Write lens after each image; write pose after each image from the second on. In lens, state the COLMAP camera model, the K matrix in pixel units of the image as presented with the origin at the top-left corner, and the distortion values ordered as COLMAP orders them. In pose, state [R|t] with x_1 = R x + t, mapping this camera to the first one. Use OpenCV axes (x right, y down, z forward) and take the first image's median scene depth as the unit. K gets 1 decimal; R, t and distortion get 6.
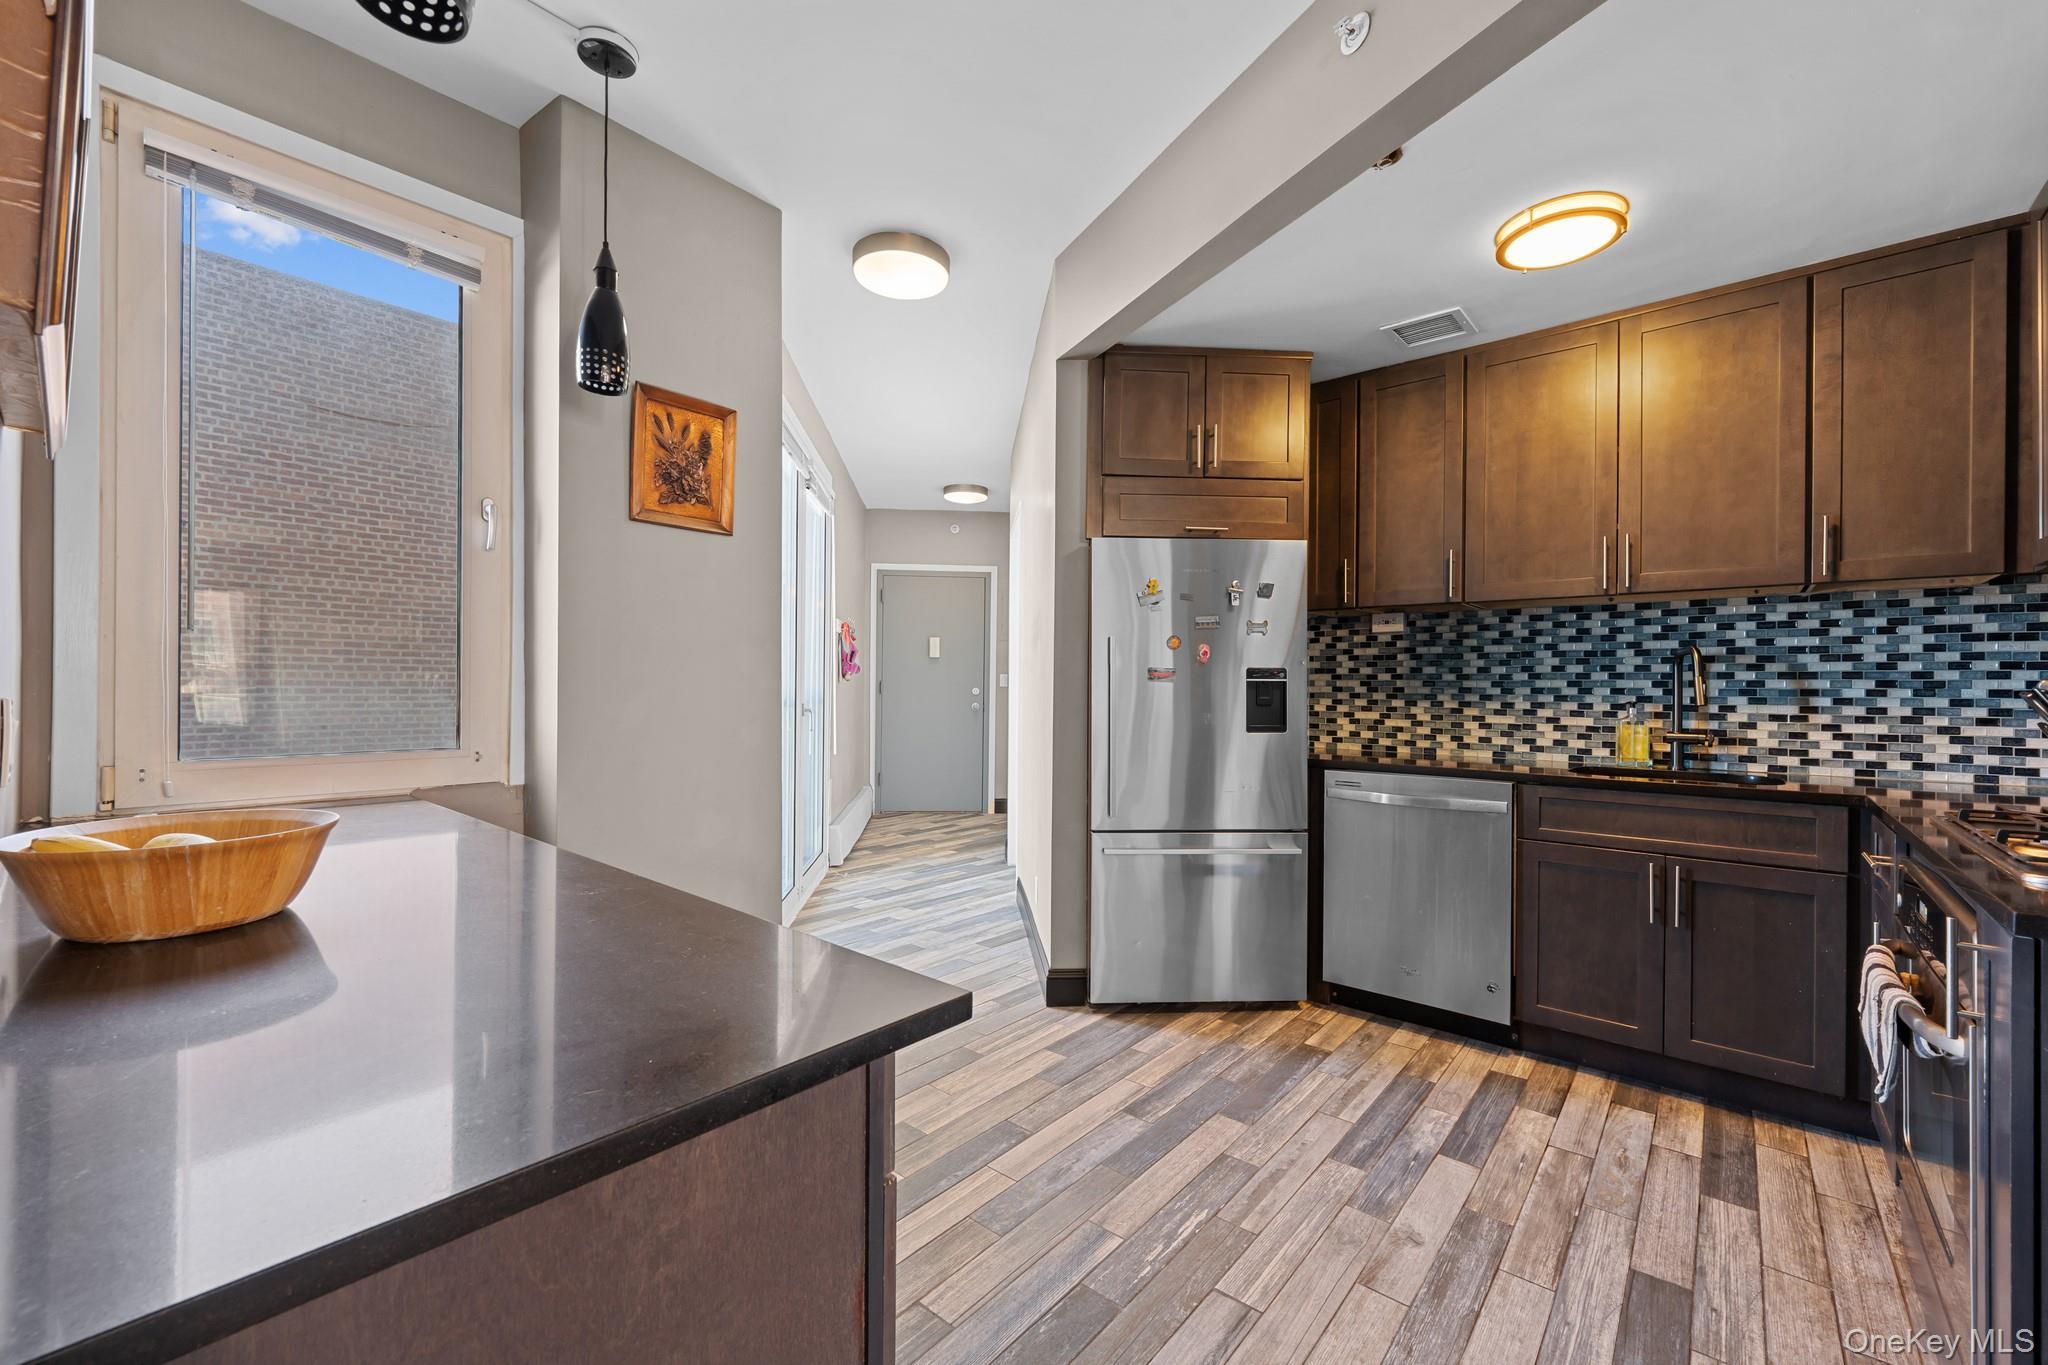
lens RADIAL K [[825.5, 0, 1029.5], [0, 825.5, 679.0], [0, 0, 1]] dist [-0.000929, -0.000288]
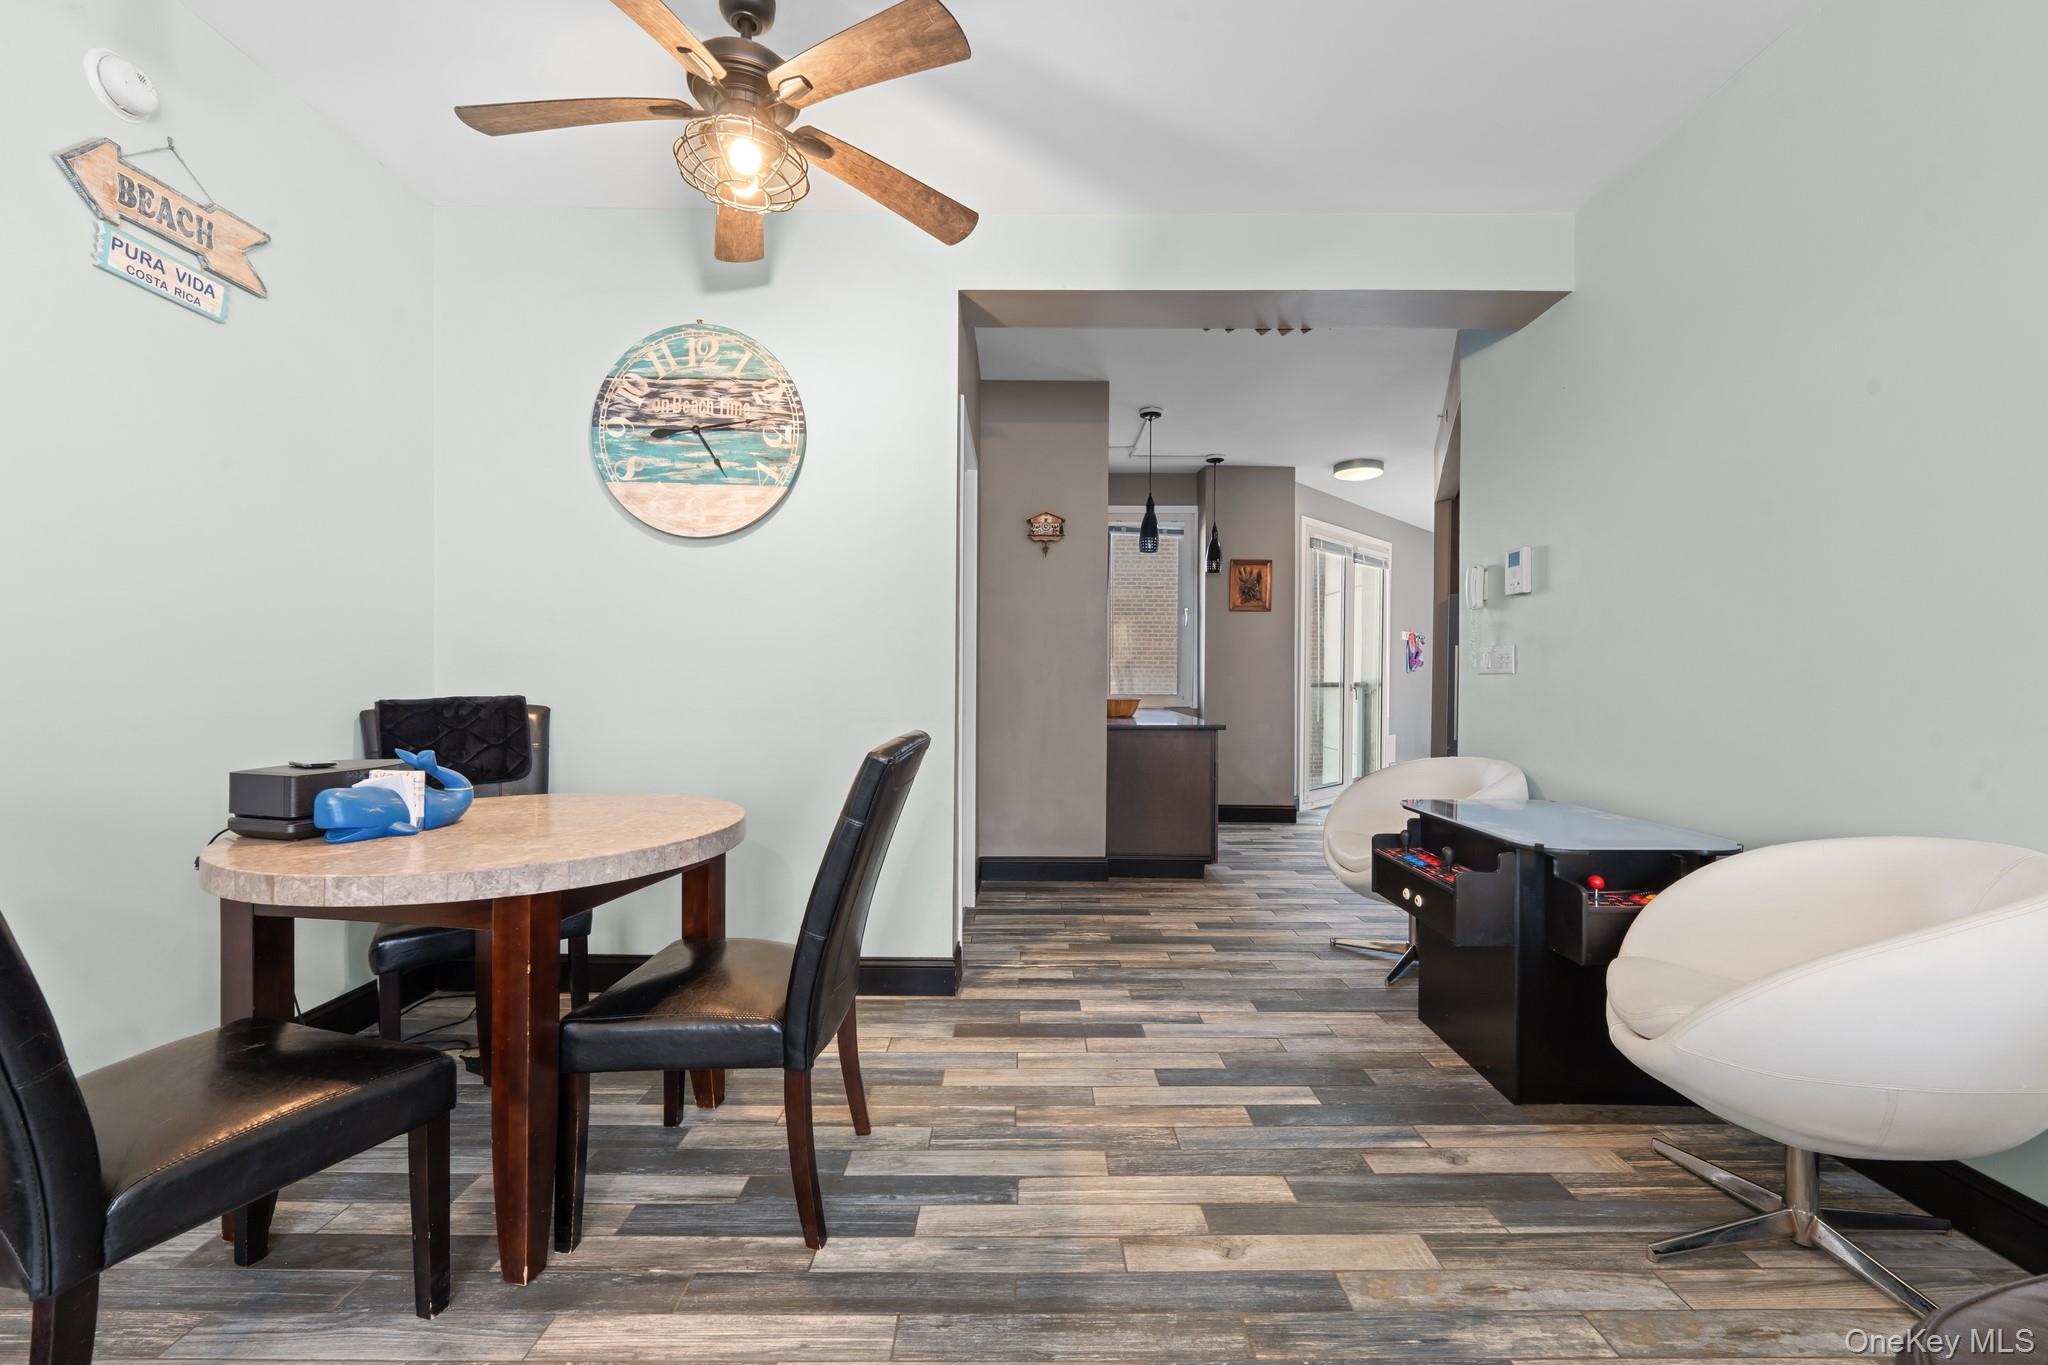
lens RADIAL K [[825.5, 0, 1029.5], [0, 825.5, 679.0], [0, 0, 1]] dist [-0.000929, -0.000288]
pose [[0.646918, -0.001460, -0.762559, 1.077864], [0.008062, 0.999955, 0.004926, 0.007066], [0.762517, -0.009335, 0.646900, -1.165739]]
